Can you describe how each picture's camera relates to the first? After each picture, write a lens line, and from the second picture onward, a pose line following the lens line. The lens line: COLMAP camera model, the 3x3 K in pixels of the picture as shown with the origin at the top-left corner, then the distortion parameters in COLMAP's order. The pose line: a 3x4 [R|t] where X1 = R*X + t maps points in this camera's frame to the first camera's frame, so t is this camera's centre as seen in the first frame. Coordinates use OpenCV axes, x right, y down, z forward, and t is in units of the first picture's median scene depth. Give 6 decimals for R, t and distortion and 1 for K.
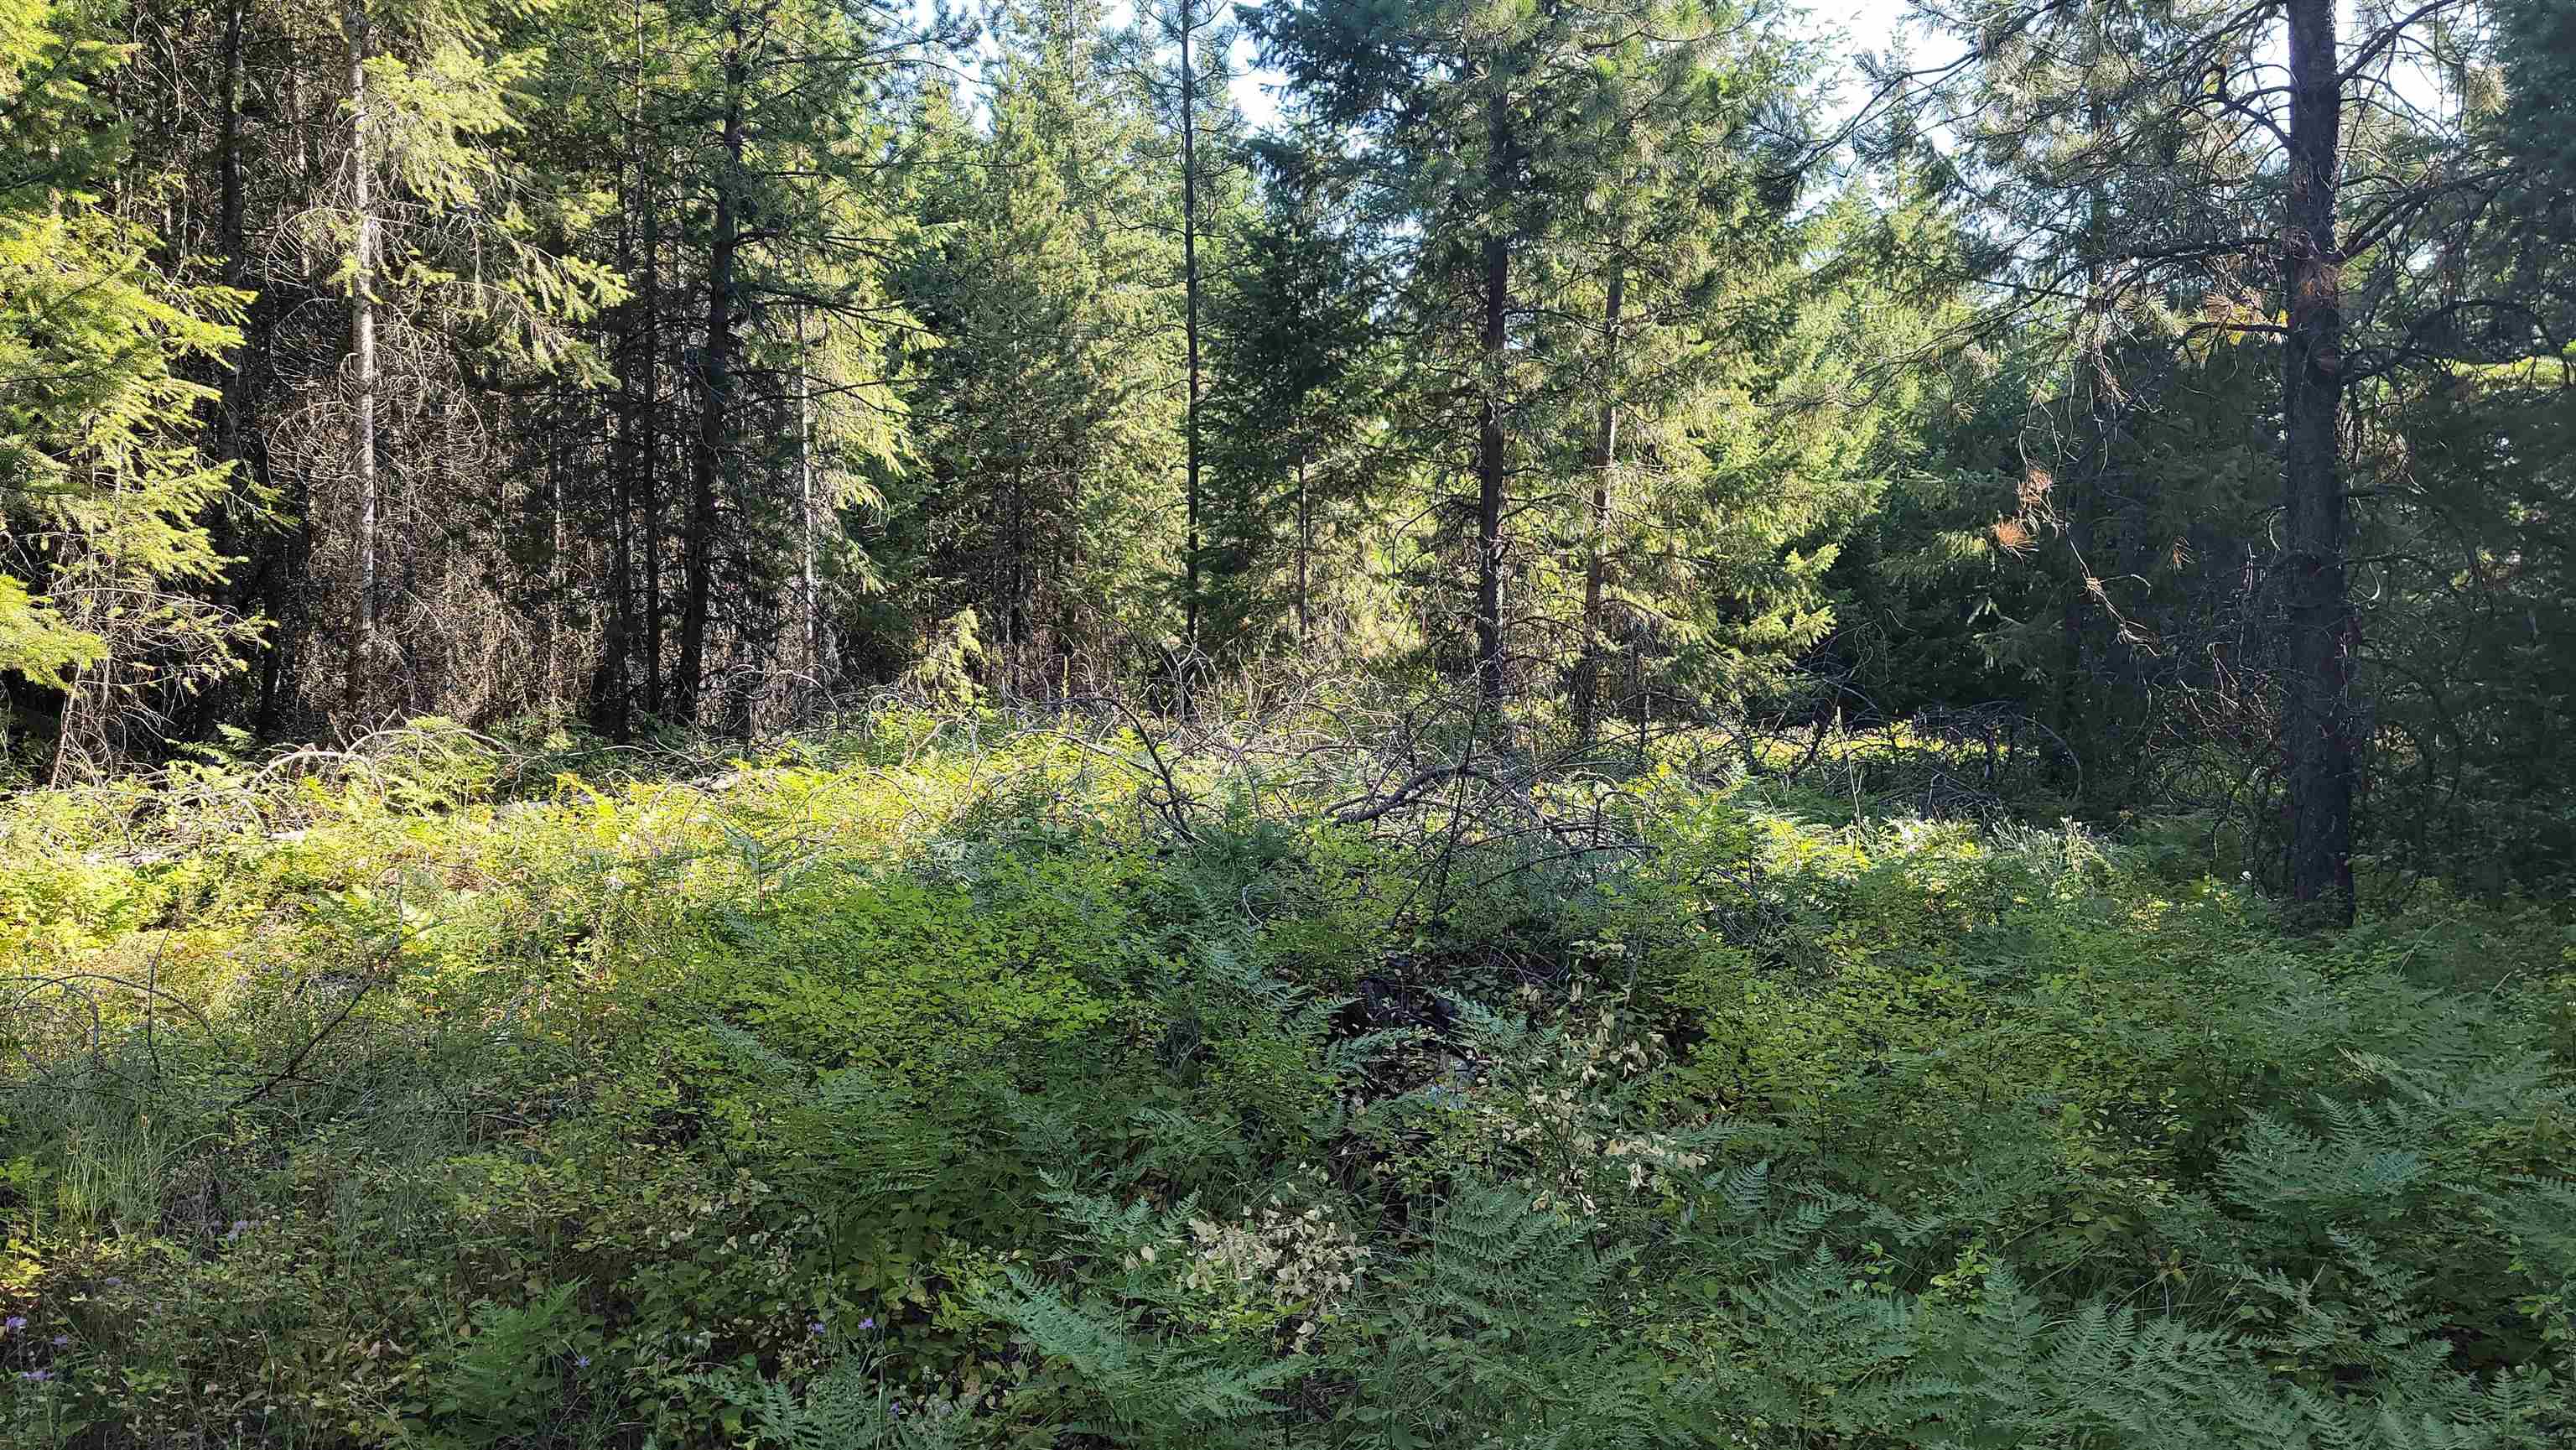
lens RADIAL K [[1730.7, 0, 1292.0], [0, 1730.7, 717.9], [0, 0, 1]] dist [0.004586, 0.002053]
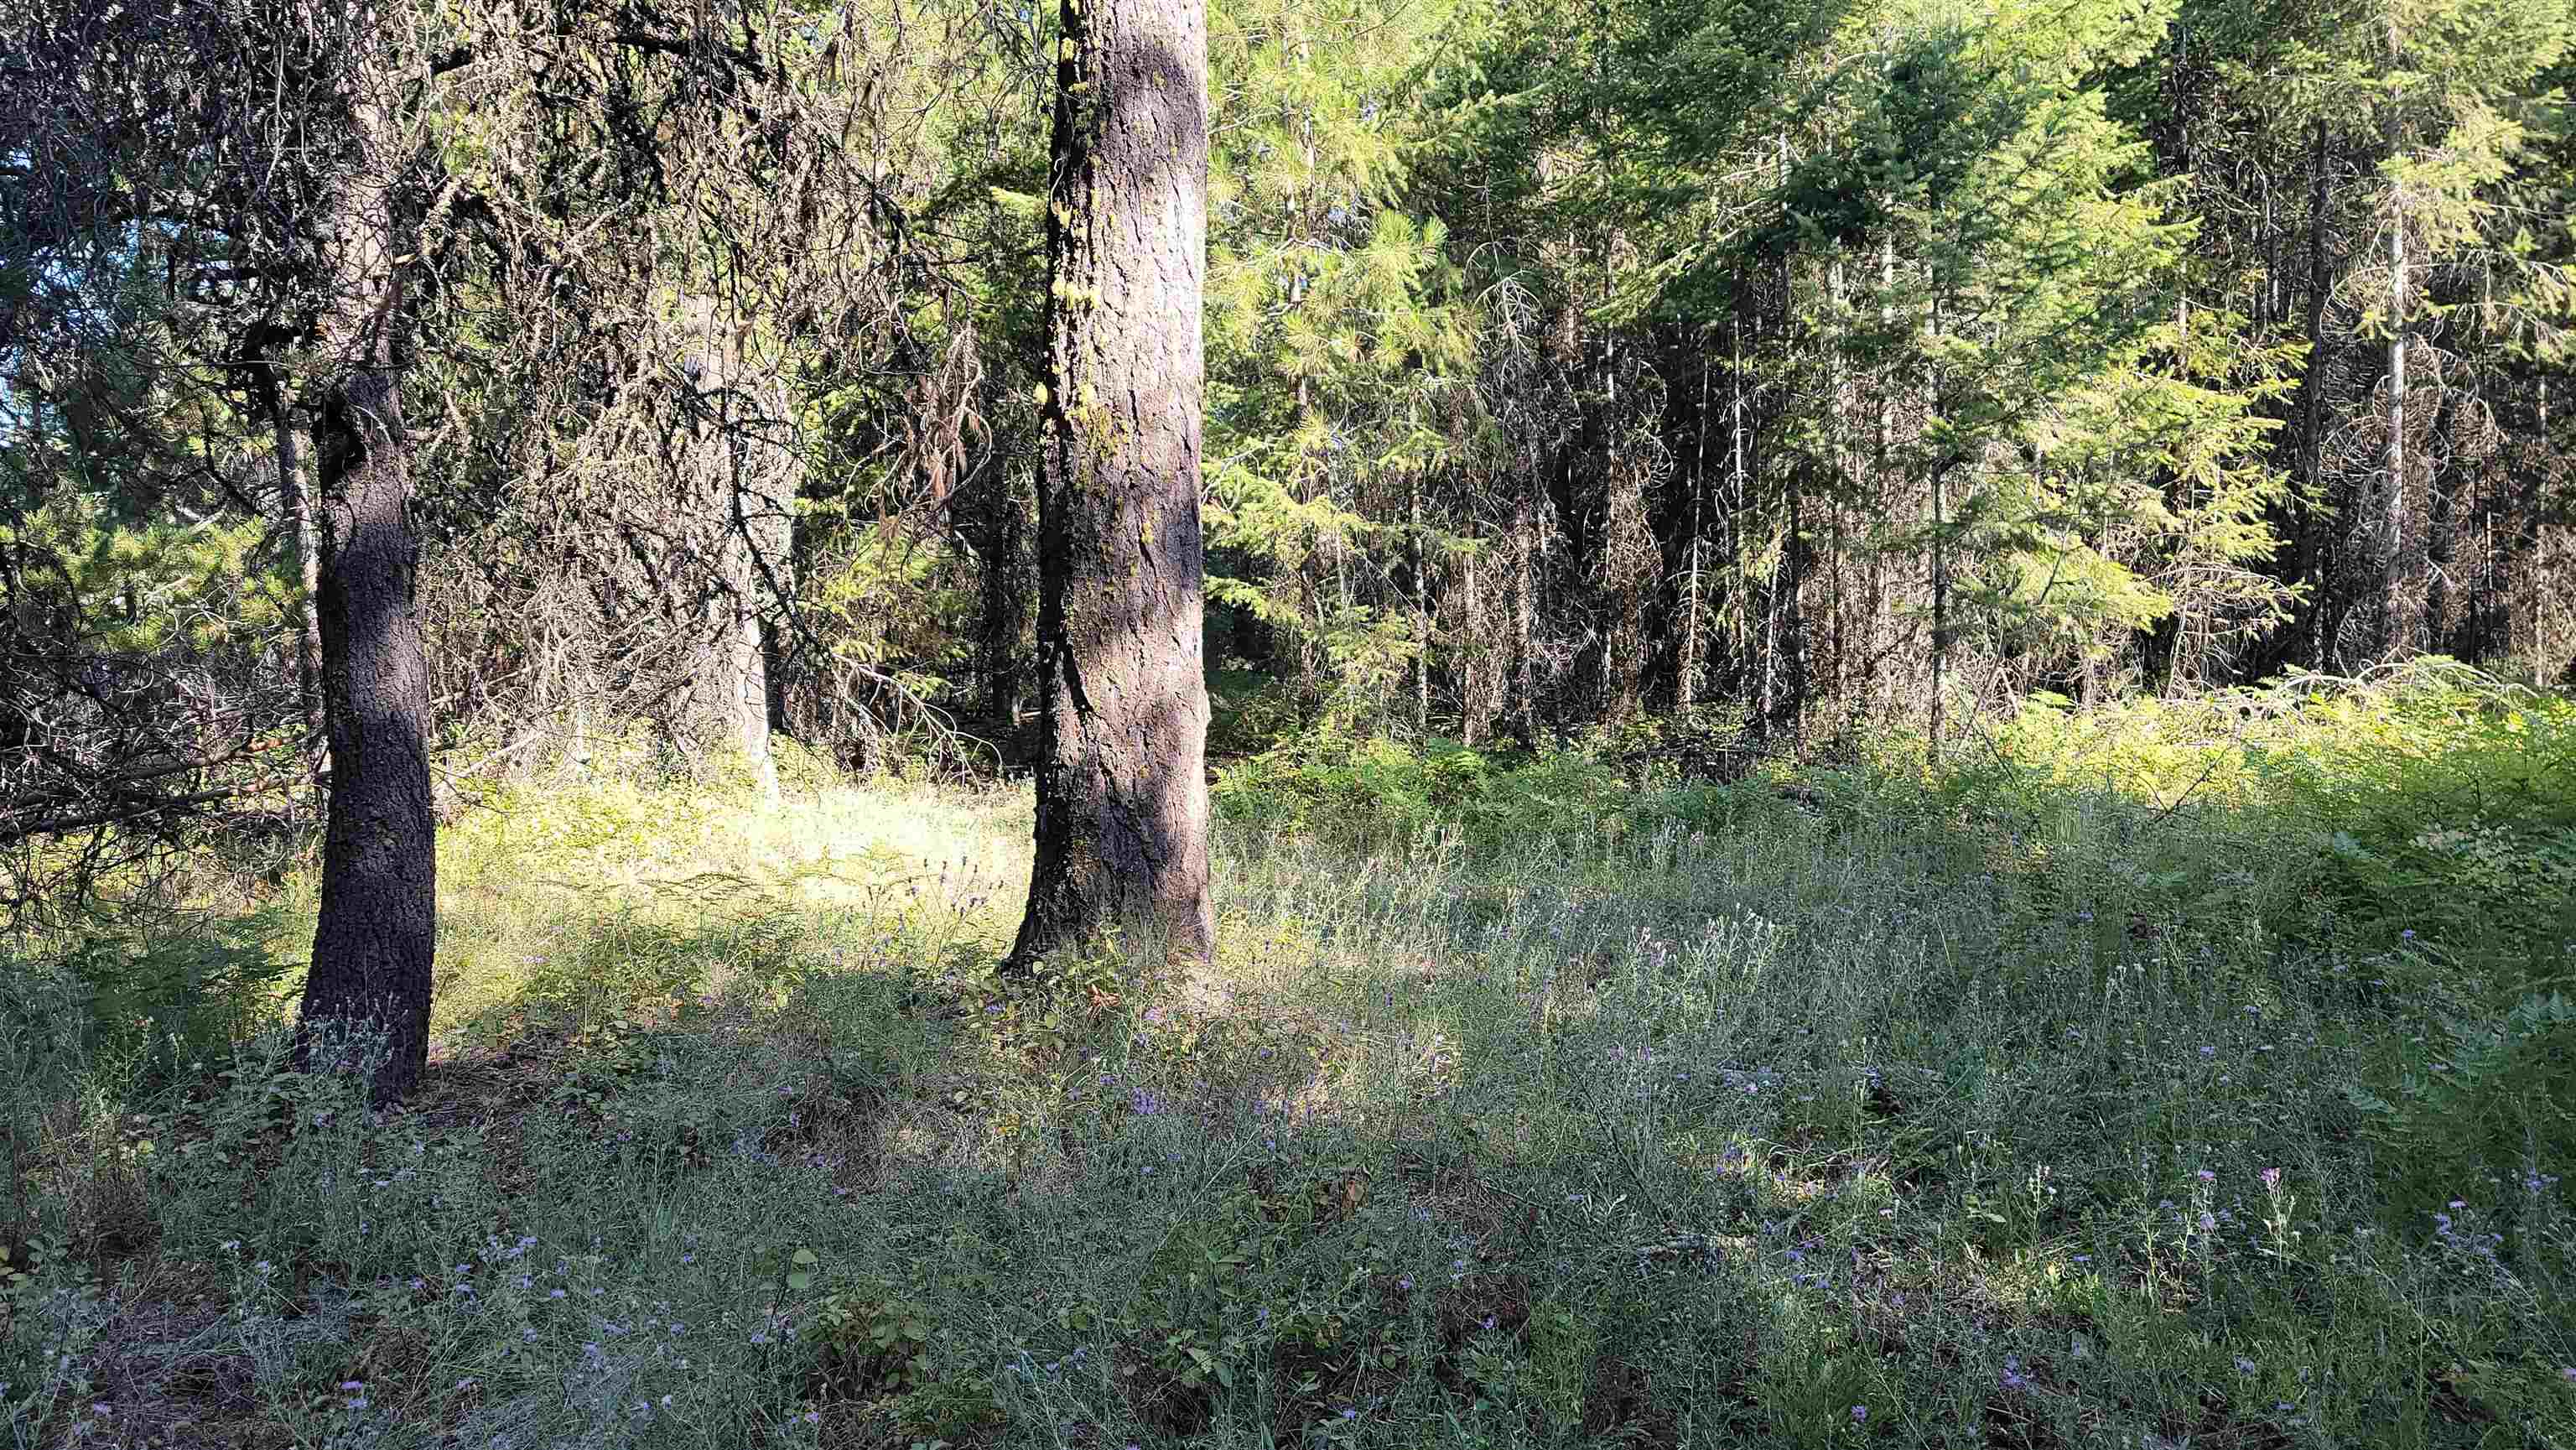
lens RADIAL K [[1730.7, 0, 1291.0], [0, 1730.7, 719.2], [0, 0, 1]] dist [0.004586, 0.002053]
pose [[0.411166, 0.021203, -0.911314, 0.326851], [-0.012576, 0.999766, 0.017587, 0.035202], [0.911474, 0.004229, 0.411336, -0.293834]]
